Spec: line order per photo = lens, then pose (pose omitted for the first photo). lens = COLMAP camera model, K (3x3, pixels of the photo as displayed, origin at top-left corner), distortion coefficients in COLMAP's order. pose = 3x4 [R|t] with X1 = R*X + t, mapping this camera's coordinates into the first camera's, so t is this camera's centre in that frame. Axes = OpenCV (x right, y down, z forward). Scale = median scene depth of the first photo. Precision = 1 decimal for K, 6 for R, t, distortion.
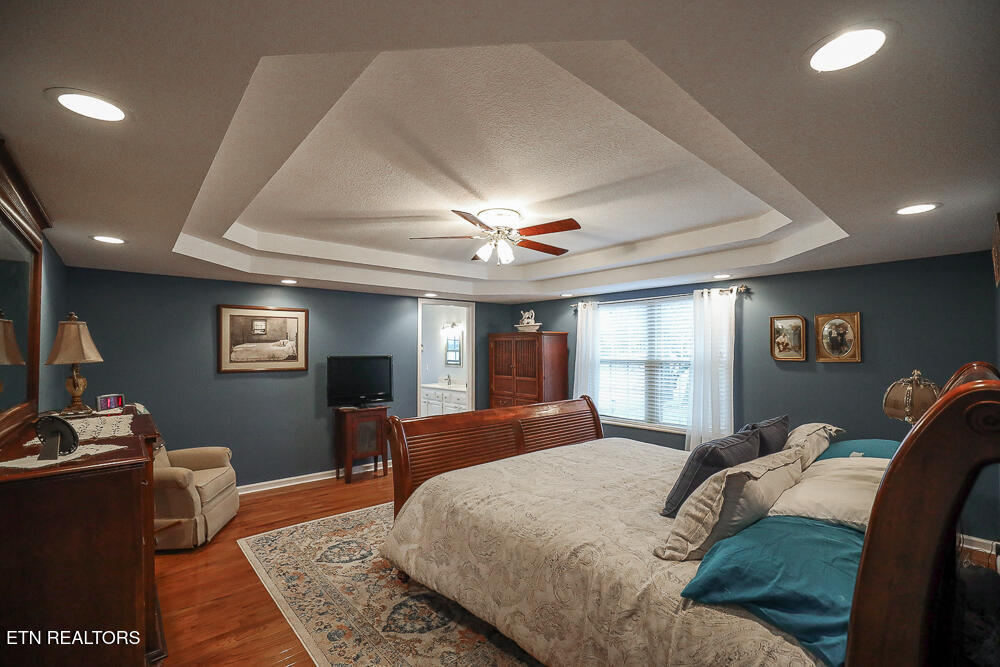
lens RADIAL K [[432.8, 0, 501.1], [0, 432.8, 339.6], [0, 0, 1]] dist [-0.028910, 0.000723]
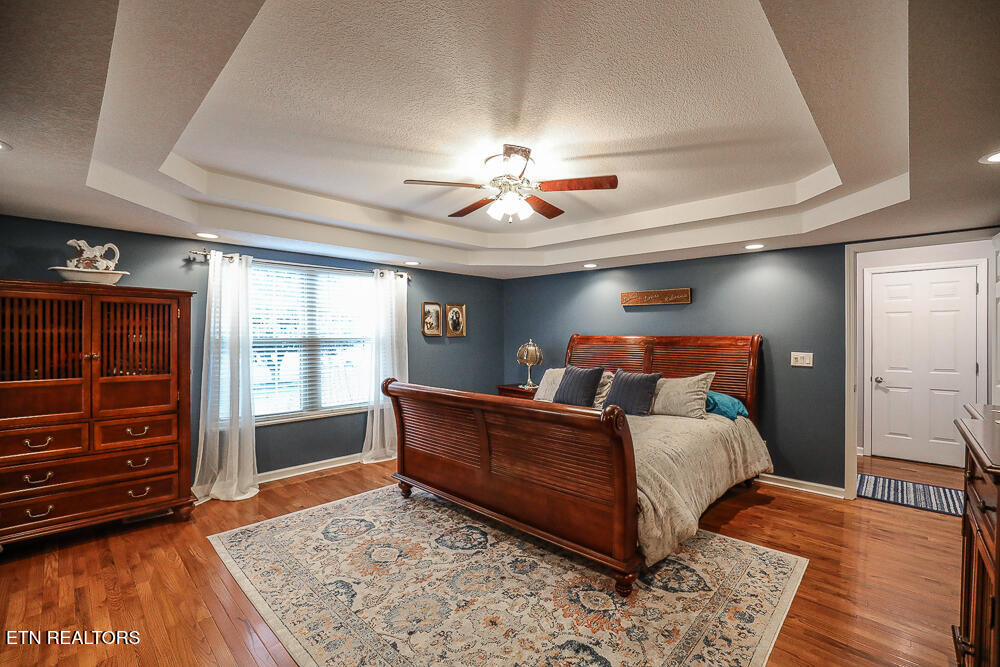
lens RADIAL K [[432.8, 0, 509.7], [0, 432.8, 332.5], [0, 0, 1]] dist [-0.028910, 0.000723]
pose [[-0.088265, 0.004635, 0.996086, -0.657842], [-0.027078, 0.999608, -0.007051, 0.038729], [-0.995729, -0.027594, -0.088105, 0.827261]]
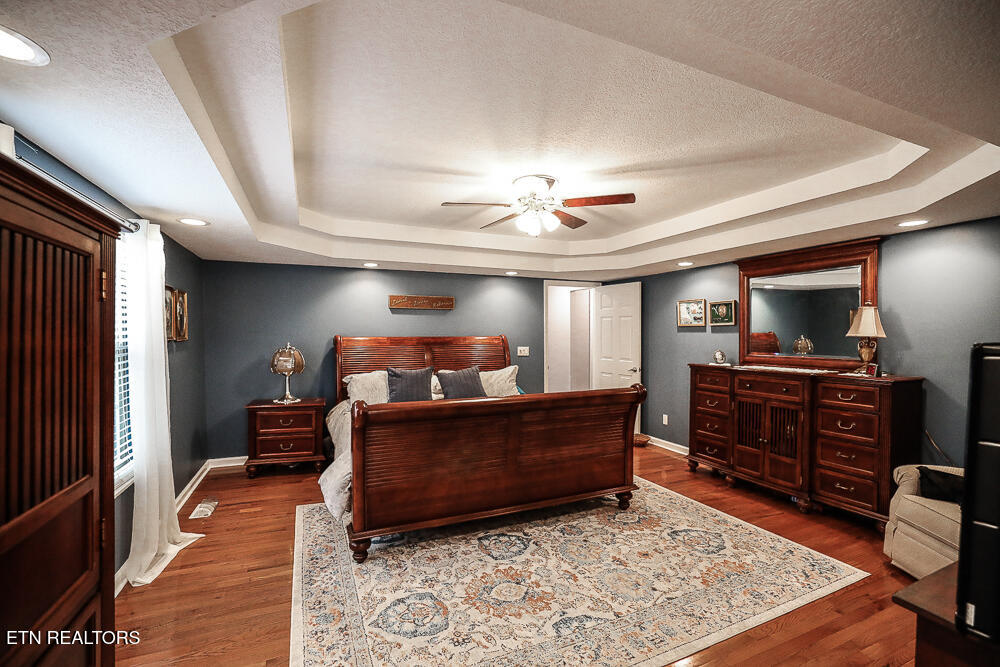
lens RADIAL K [[432.8, 0, 494.2], [0, 432.8, 332.9], [0, 0, 1]] dist [-0.028910, 0.000723]
pose [[-0.947622, -0.000080, 0.319394, -0.169459], [-0.009101, 0.999601, -0.026751, 0.051039], [-0.319264, -0.028257, -0.947245, 1.475487]]
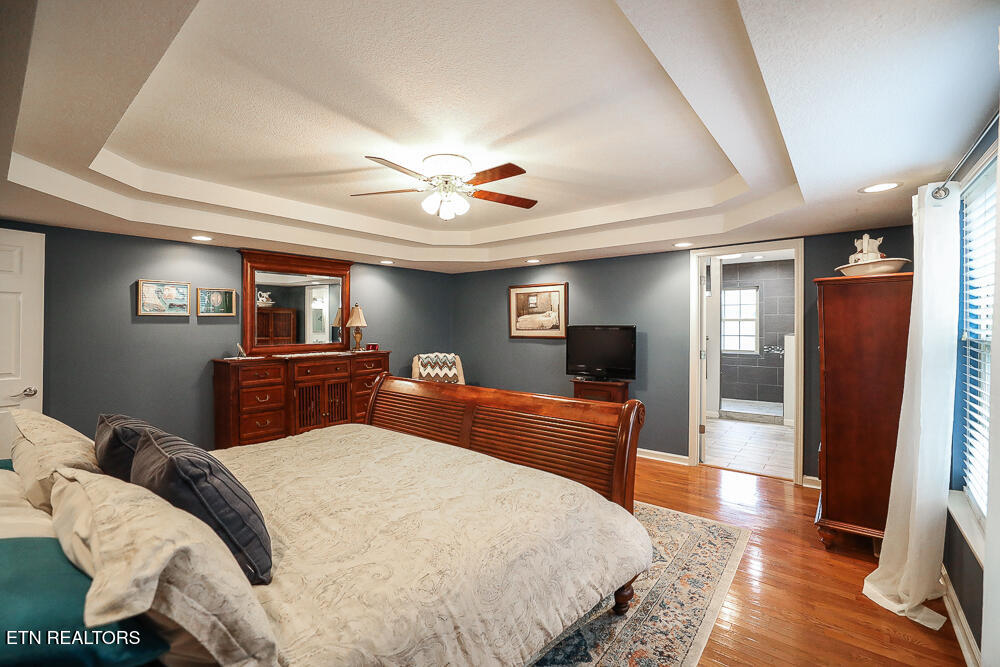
lens RADIAL K [[432.8, 0, 487.1], [0, 432.8, 325.7], [0, 0, 1]] dist [-0.028910, 0.000723]
pose [[0.143334, 0.005219, -0.989661, 0.669265], [0.025230, 0.999642, 0.008926, 0.026652], [0.989353, -0.026248, 0.143151, 0.732636]]
